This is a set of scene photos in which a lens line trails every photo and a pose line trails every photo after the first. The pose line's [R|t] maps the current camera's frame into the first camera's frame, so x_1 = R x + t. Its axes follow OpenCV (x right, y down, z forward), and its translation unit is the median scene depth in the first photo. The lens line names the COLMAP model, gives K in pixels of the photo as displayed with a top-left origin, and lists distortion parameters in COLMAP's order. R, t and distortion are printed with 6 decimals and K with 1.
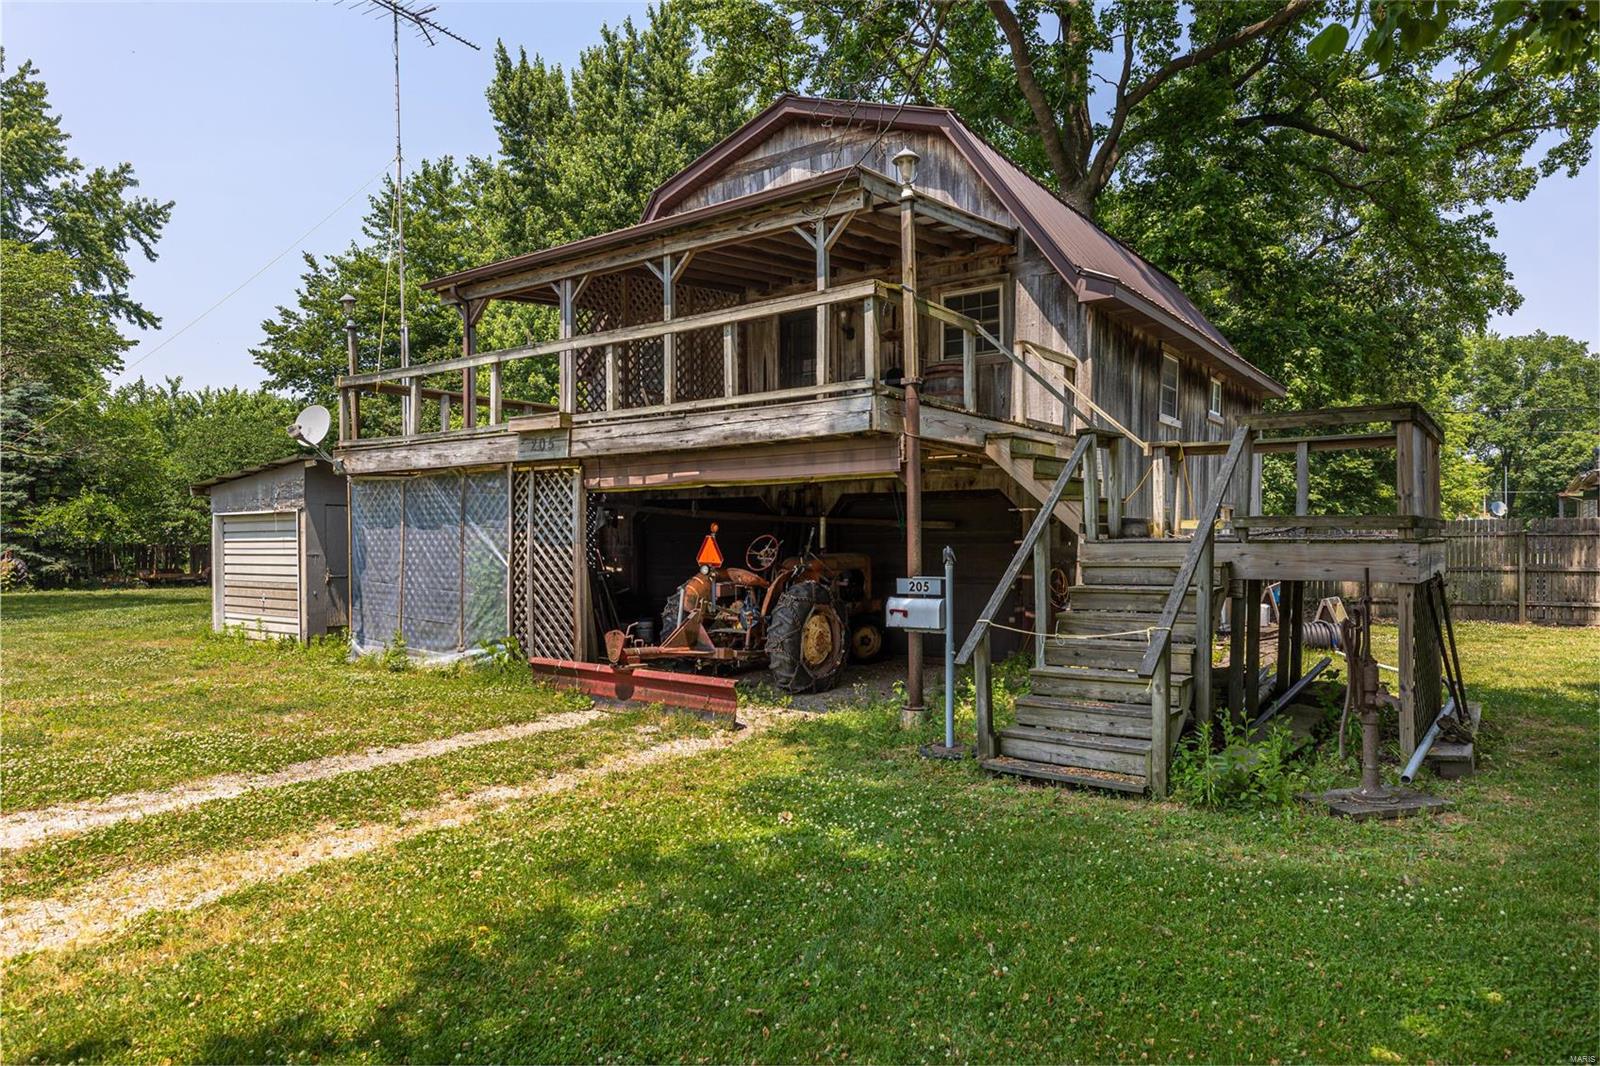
lens RADIAL K [[1001.2, 0, 801.7], [0, 1001.2, 543.3], [0, 0, 1]] dist [-0.003024, -0.000219]
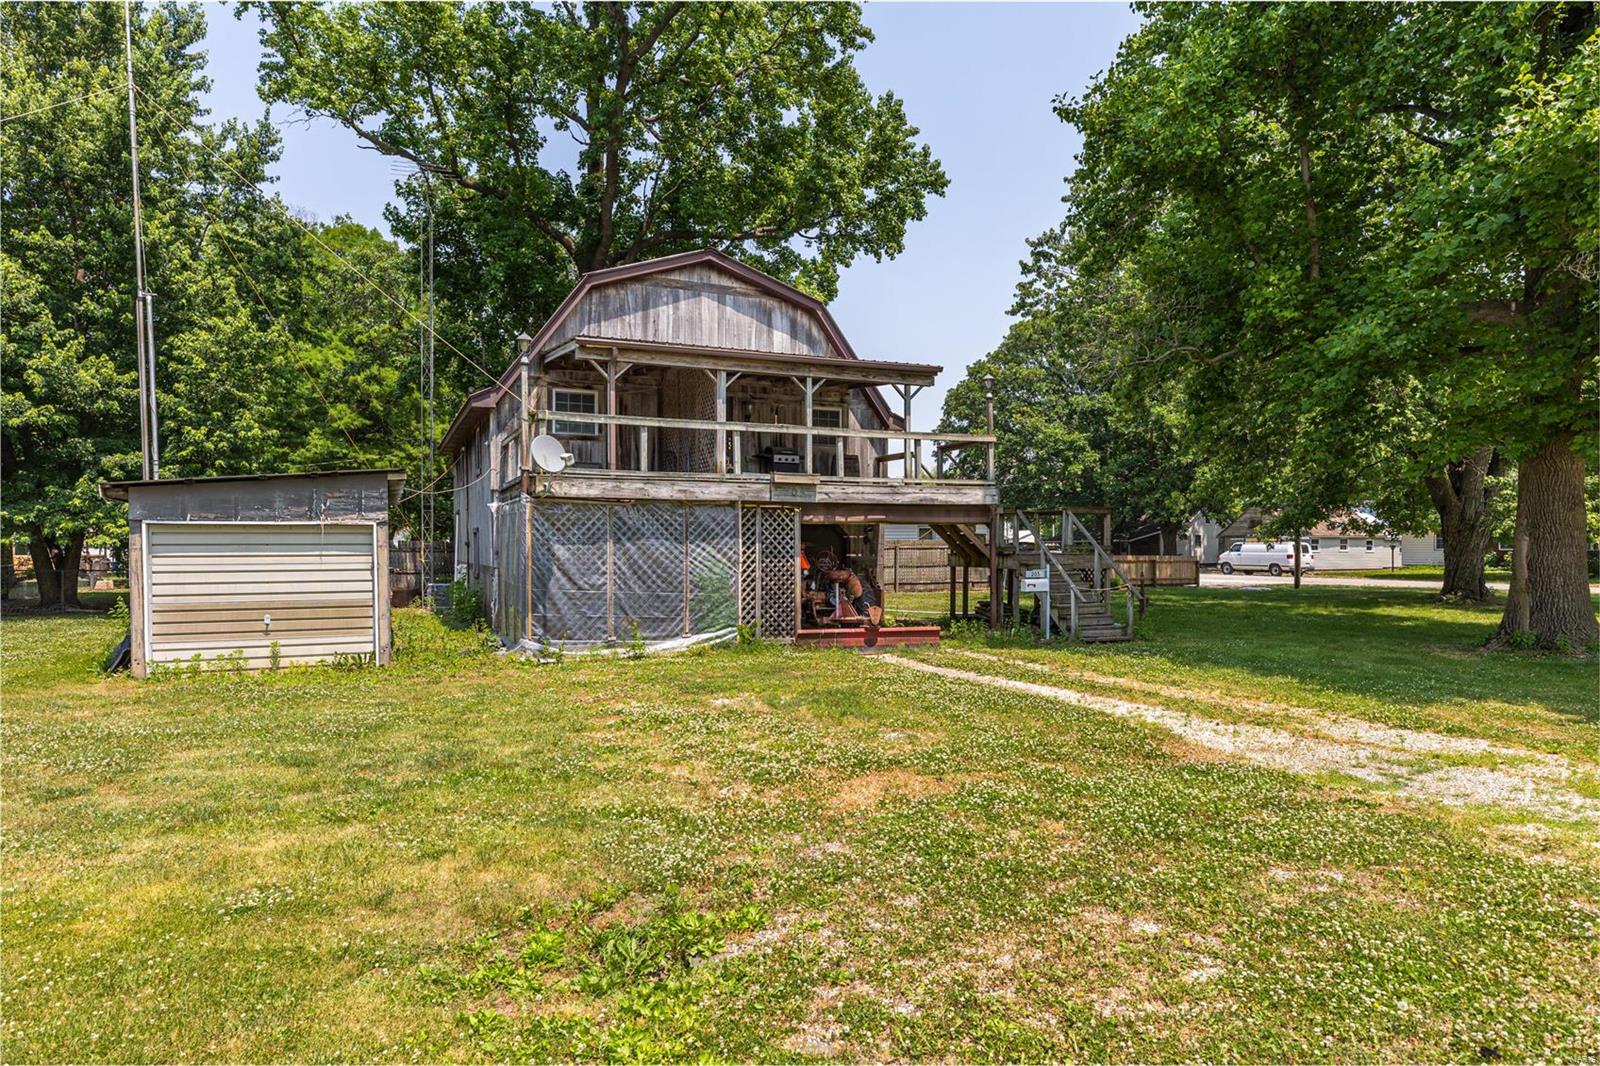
lens RADIAL K [[948.1, 0, 804.2], [0, 948.1, 540.4], [0, 0, 1]] dist [0.007532, 0.004172]
pose [[0.490866, 0.006316, 0.871212, -1.471913], [0.000124, 0.999973, -0.007320, -0.013291], [-0.871235, 0.003701, 0.490852, 0.257013]]
